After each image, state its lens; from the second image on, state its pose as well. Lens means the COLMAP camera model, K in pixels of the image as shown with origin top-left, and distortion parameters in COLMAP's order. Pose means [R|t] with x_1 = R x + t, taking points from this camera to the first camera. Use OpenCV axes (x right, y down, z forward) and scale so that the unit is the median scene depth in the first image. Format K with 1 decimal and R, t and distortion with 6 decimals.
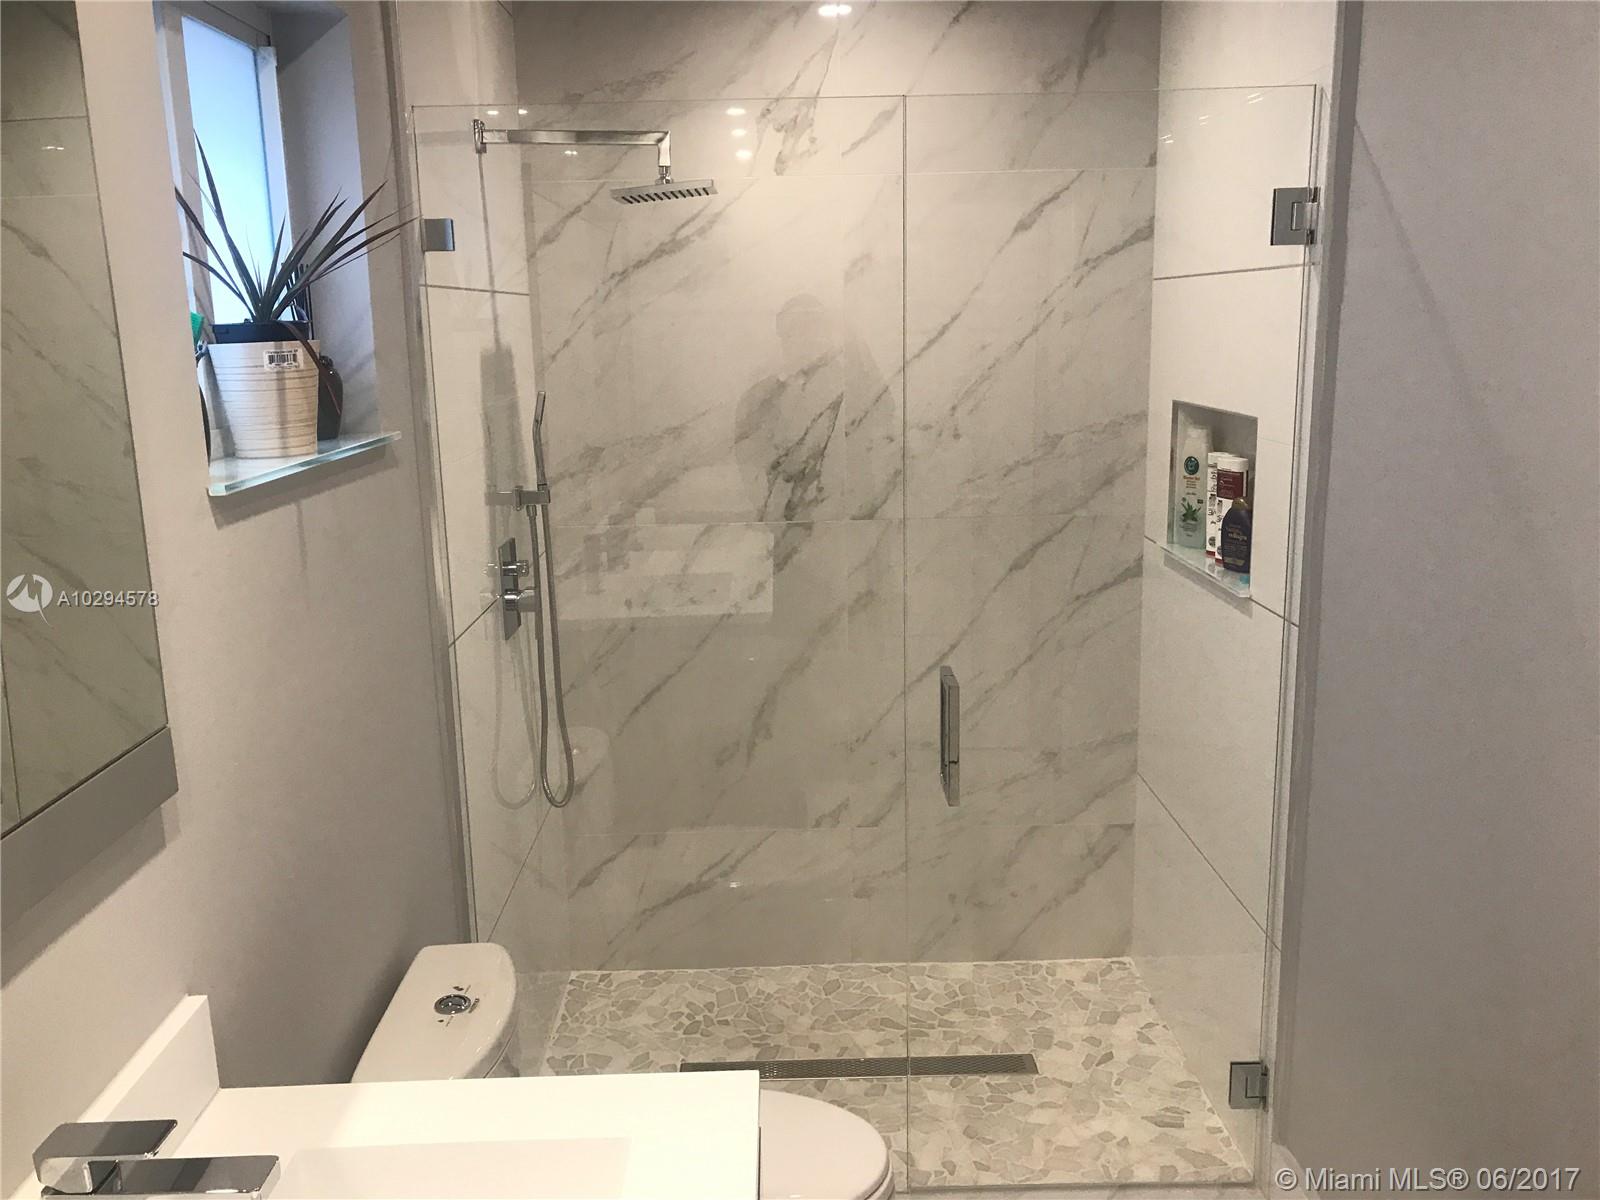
lens RADIAL K [[1314.3, 0, 797.7], [0, 1314.3, 600.8], [0, 0, 1]] dist [0.044798, -0.048030]
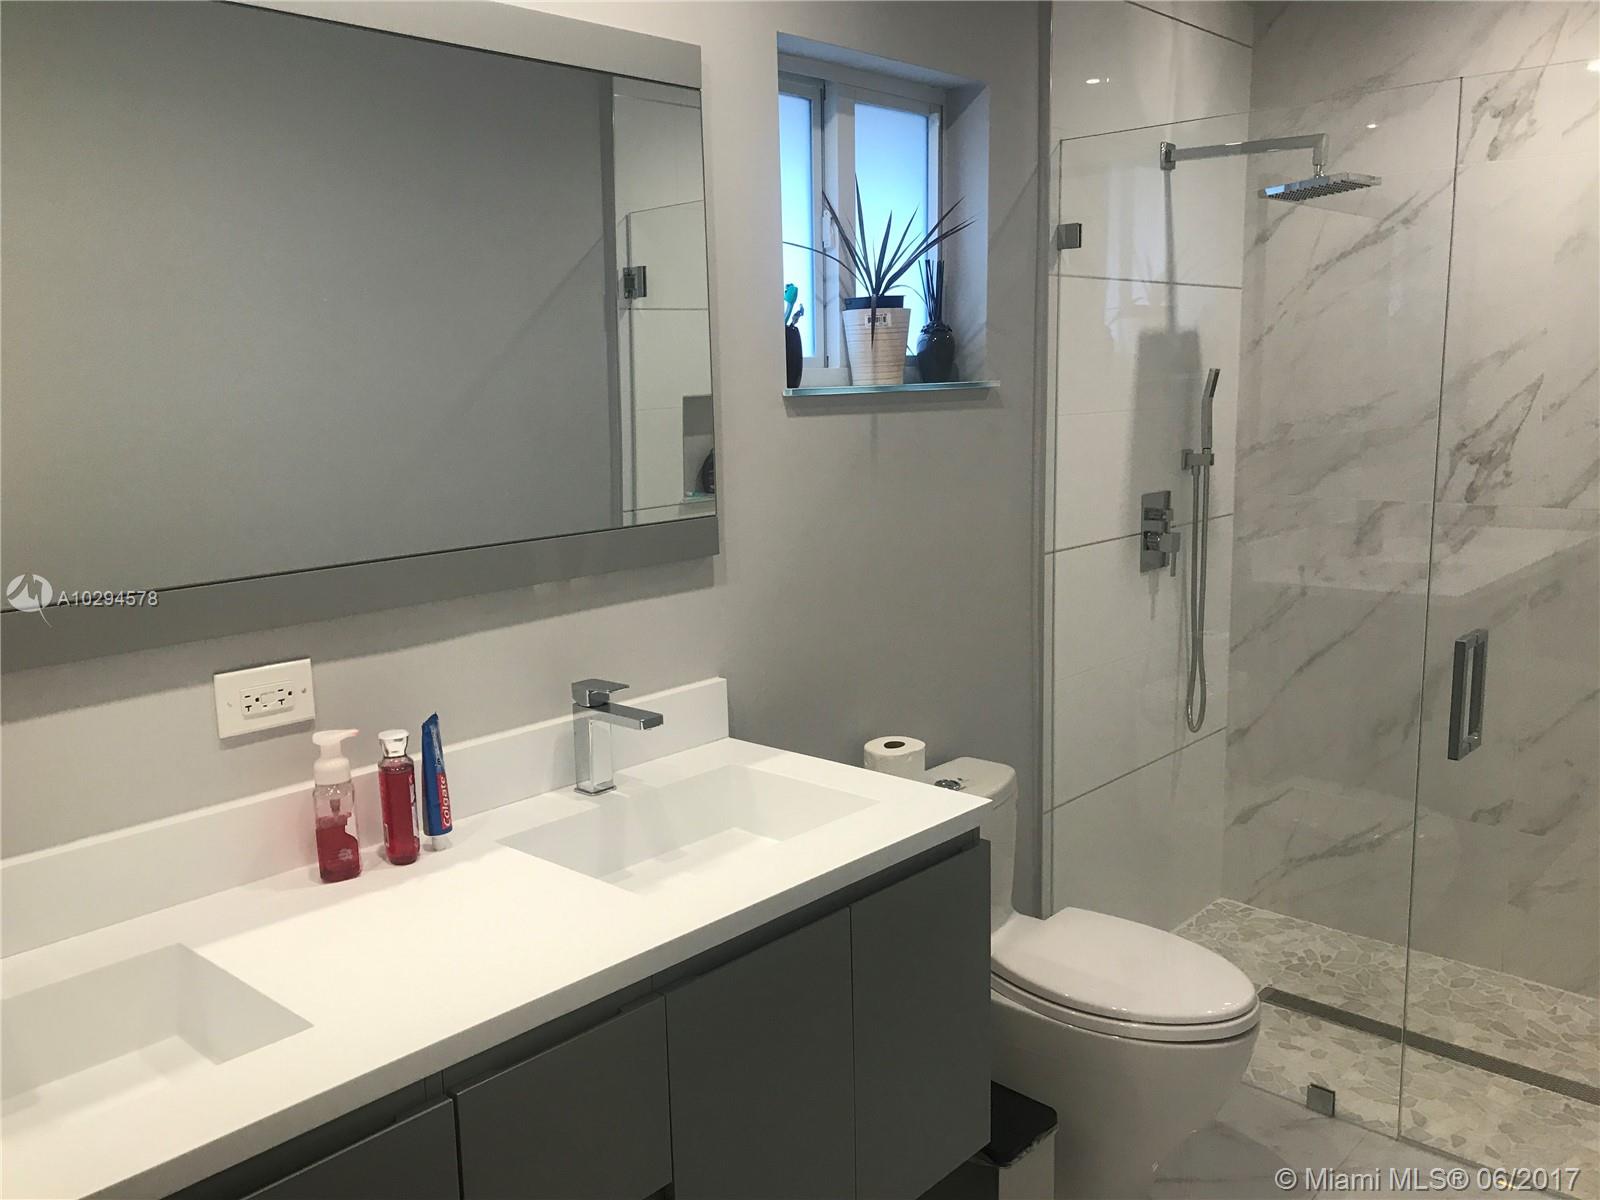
lens RADIAL K [[1314.3, 0, 803.7], [0, 1314.3, 601.3], [0, 0, 1]] dist [0.044798, -0.048030]
pose [[0.729769, 0.123939, -0.672366, 0.326585], [-0.139689, 0.989716, 0.030822, 0.055438], [0.669271, 0.071429, 0.739577, -0.084961]]
